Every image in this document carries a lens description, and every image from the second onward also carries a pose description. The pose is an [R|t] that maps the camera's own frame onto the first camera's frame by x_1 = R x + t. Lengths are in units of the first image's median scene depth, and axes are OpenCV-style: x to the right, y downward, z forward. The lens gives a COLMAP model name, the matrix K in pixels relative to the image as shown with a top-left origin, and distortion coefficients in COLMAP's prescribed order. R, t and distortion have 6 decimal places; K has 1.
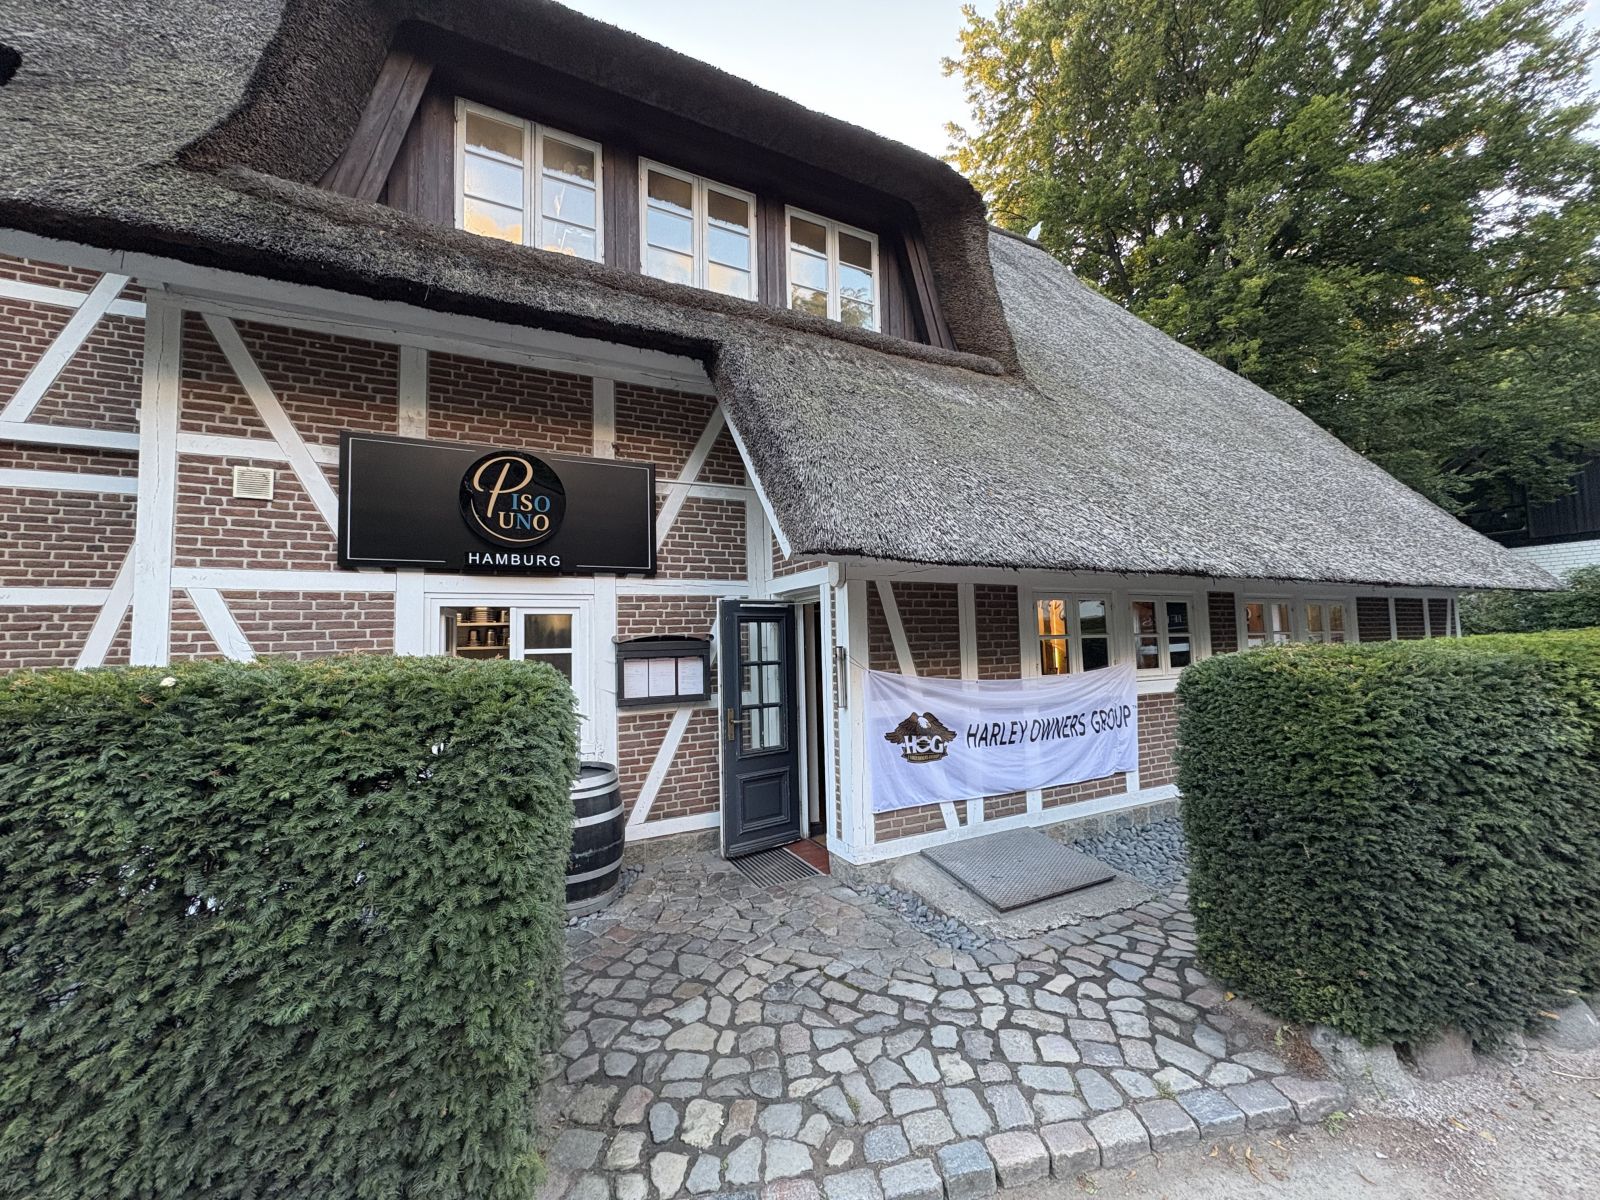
lens RADIAL K [[638.6, 0, 802.7], [0, 638.6, 603.9], [0, 0, 1]] dist [0.002474, -0.000369]
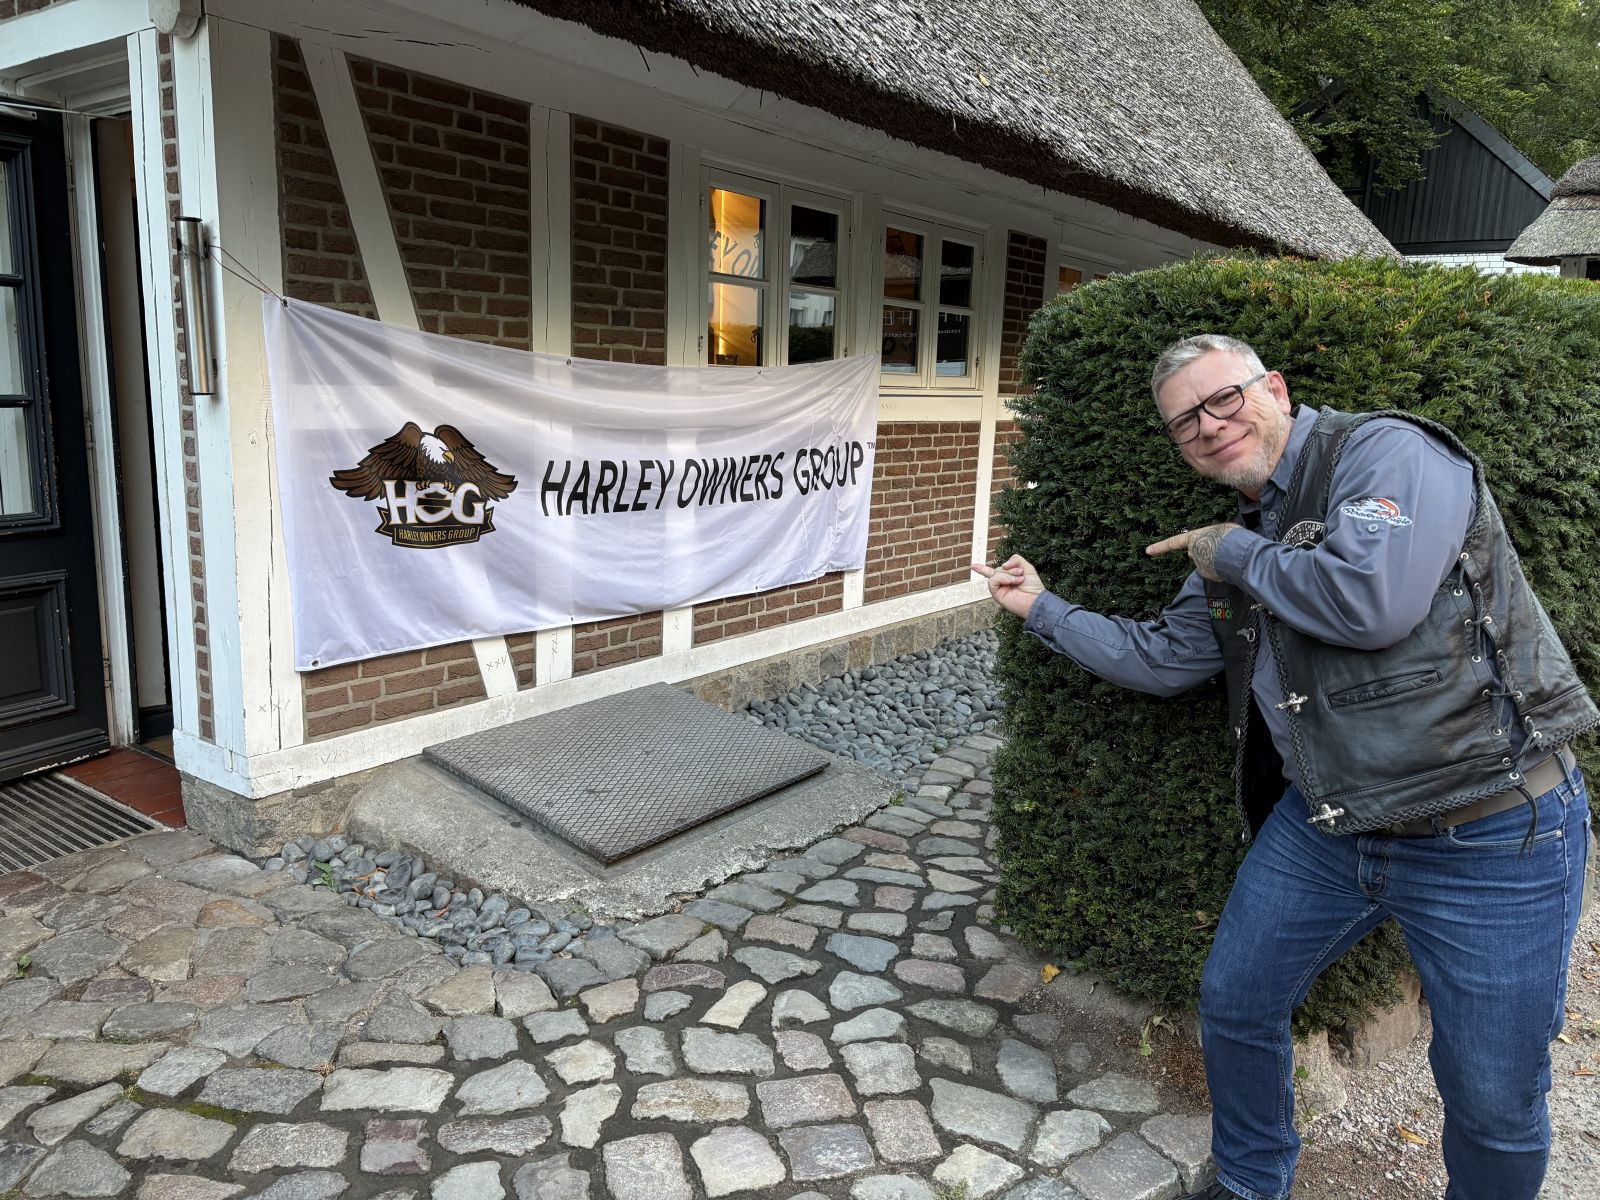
lens RADIAL K [[1198.6, 0, 799.0], [0, 1198.6, 603.9], [0, 0, 1]] dist [0.026720, -0.015081]
pose [[0.892535, -0.029131, 0.450035, 0.053727], [-0.083911, 0.969758, 0.229190, 0.093941], [-0.443102, -0.242323, 0.863099, 0.239401]]
